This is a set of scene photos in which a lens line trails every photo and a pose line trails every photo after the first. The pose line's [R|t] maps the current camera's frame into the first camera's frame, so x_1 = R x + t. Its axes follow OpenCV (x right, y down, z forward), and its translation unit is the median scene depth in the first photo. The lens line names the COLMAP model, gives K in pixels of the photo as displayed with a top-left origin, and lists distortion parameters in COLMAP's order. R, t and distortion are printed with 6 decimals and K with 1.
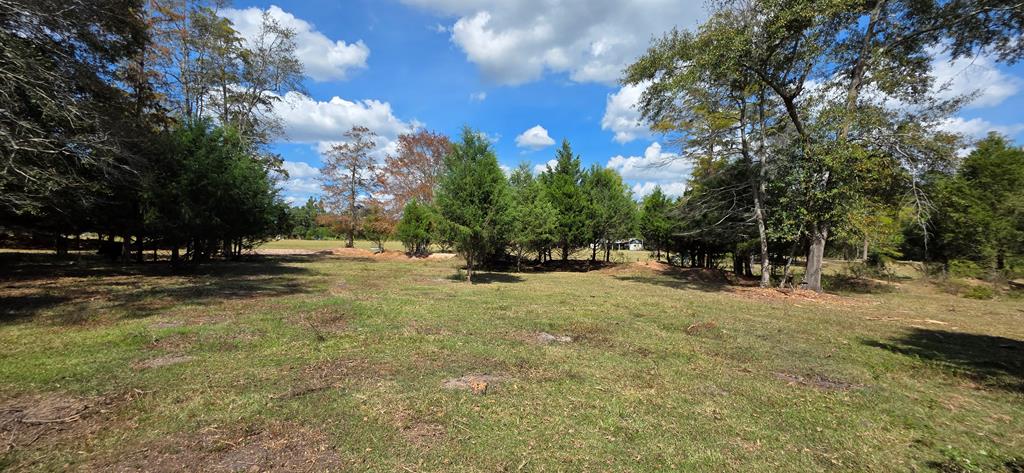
lens RADIAL K [[416.7, 0, 512.1], [0, 416.7, 233.0], [0, 0, 1]] dist [-0.002007, -0.000254]
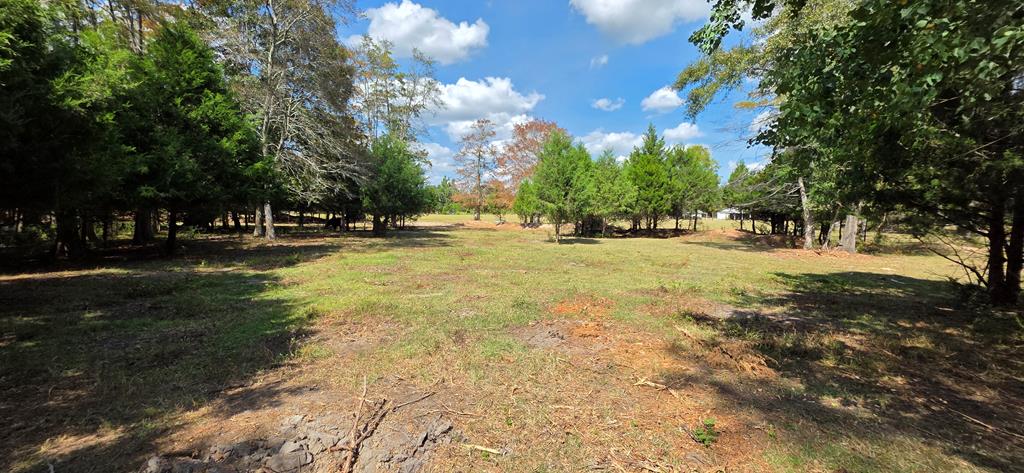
lens RADIAL K [[416.7, 0, 512.1], [0, 416.7, 233.0], [0, 0, 1]] dist [-0.002007, -0.000254]
pose [[0.958178, -0.001535, -0.286169, 0.086430], [0.020492, 0.997787, 0.063262, -0.004248], [0.285438, -0.066480, 0.956089, -0.214163]]
